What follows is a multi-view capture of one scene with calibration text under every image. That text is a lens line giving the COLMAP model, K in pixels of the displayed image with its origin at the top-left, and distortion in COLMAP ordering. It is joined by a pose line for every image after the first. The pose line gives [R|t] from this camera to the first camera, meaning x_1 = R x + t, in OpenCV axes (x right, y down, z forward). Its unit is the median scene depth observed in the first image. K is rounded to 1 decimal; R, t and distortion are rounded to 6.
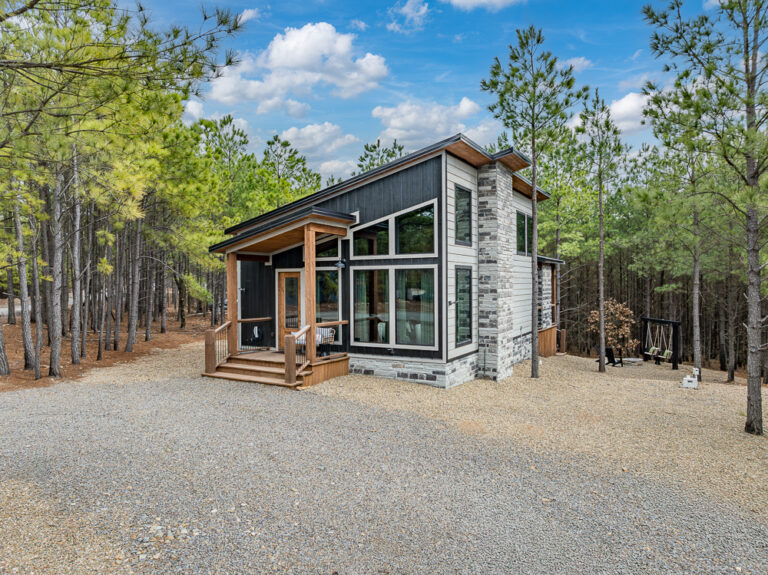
lens RADIAL K [[517.5, 0, 383.0], [0, 517.5, 282.9], [0, 0, 1]] dist [-0.035808, 0.000494]
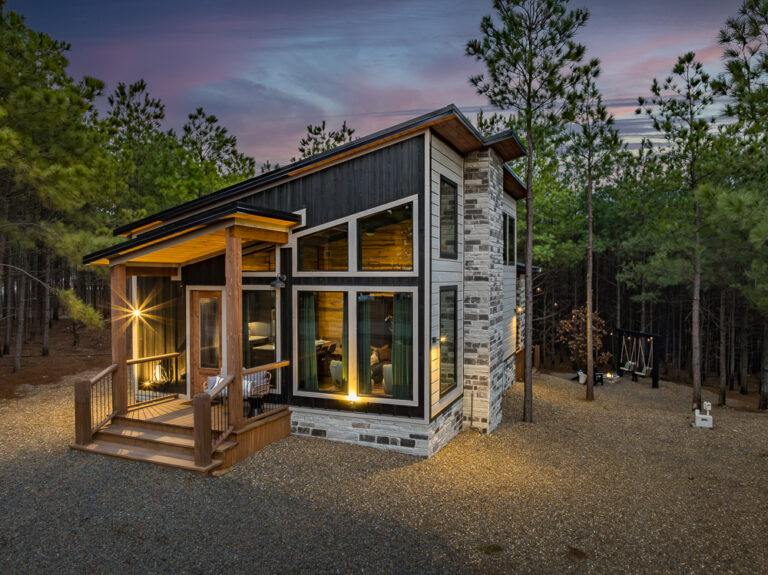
lens RADIAL K [[547.2, 0, 408.1], [0, 547.2, 283.3], [0, 0, 1]] dist [-0.030186, 0.001371]
pose [[0.988272, 0.003948, 0.152652, -0.020628], [-0.005146, 0.999959, 0.007455, -0.040016], [-0.152617, -0.008153, 0.988252, 0.218482]]
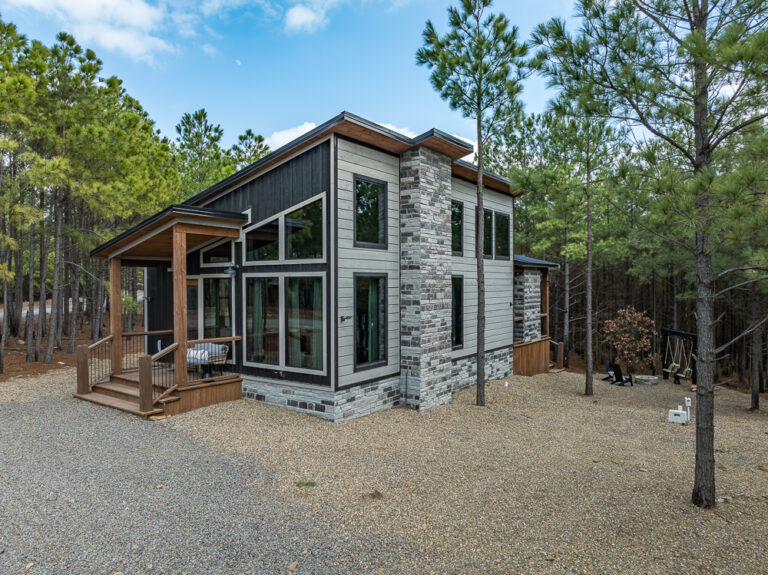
lens RADIAL K [[530.2, 0, 372.3], [0, 530.2, 284.5], [0, 0, 1]] dist [-0.031816, -0.000871]
pose [[0.995017, 0.002992, -0.099657, 0.229745], [-0.002987, 0.999996, 0.000202, -0.013542], [0.099657, 0.000097, 0.995022, 0.142565]]
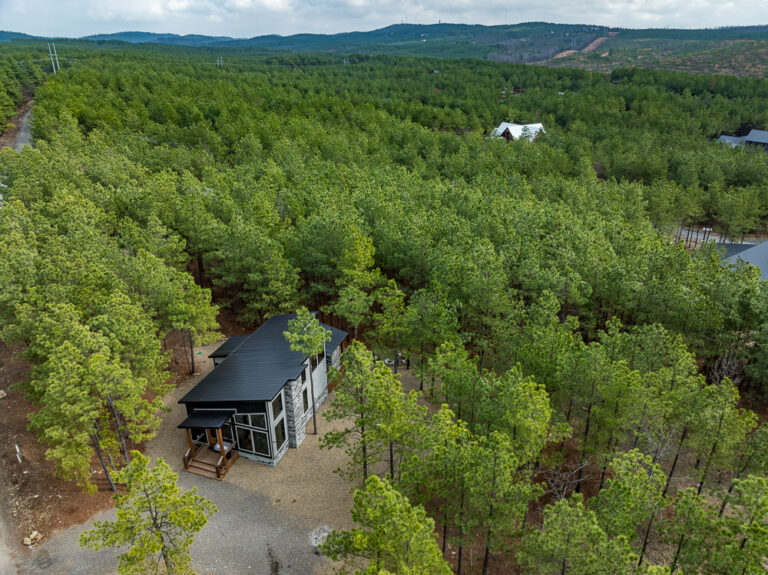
lens RADIAL K [[517.5, 0, 383.0], [0, 517.5, 282.9], [0, 0, 1]] dist [-0.035808, 0.000494]
pose [[0.977732, -0.083521, 0.192521, 0.218158], [0.005531, 0.927327, 0.374210, -1.607166], [-0.209785, -0.364812, 0.907140, -1.206685]]
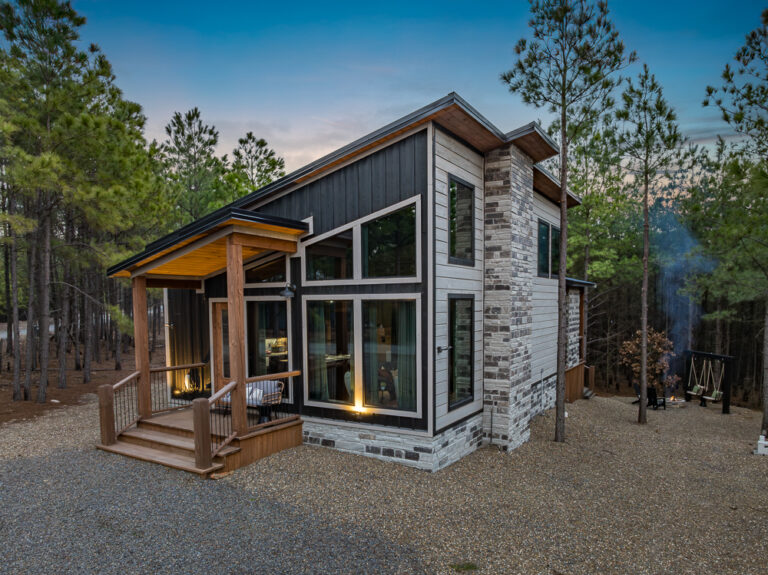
lens RADIAL K [[537.8, 0, 386.7], [0, 537.8, 340.4], [0, 0, 1]] dist [-0.029940, 0.001666]
pose [[0.999824, -0.001133, -0.018705, 0.064140], [0.002370, 0.997801, 0.066240, -0.017948], [0.018589, -0.066273, 0.997628, 0.251818]]
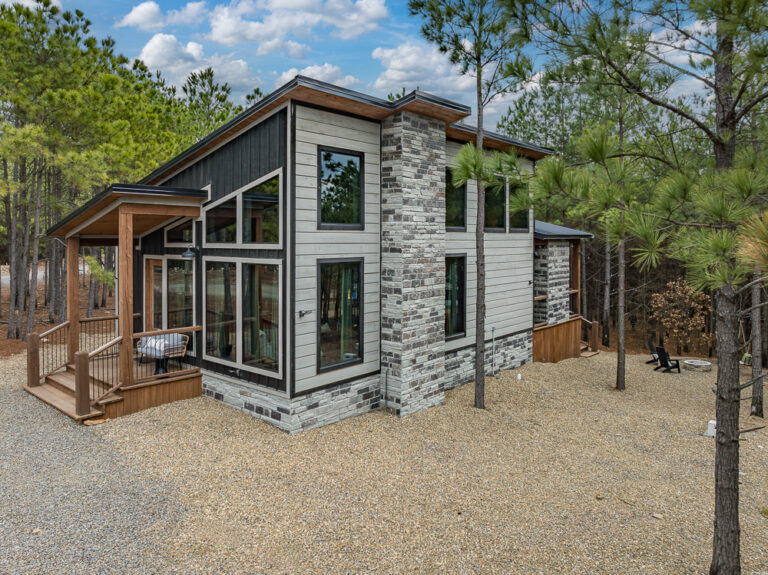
lens RADIAL K [[548.5, 0, 363.4], [0, 548.5, 238.9], [0, 0, 1]] dist [-0.026960, -0.000874]
pose [[0.981053, 0.007234, -0.193603, 0.316290], [-0.007999, 0.999963, -0.003168, -0.054628], [0.193573, 0.004656, 0.981075, 0.239885]]
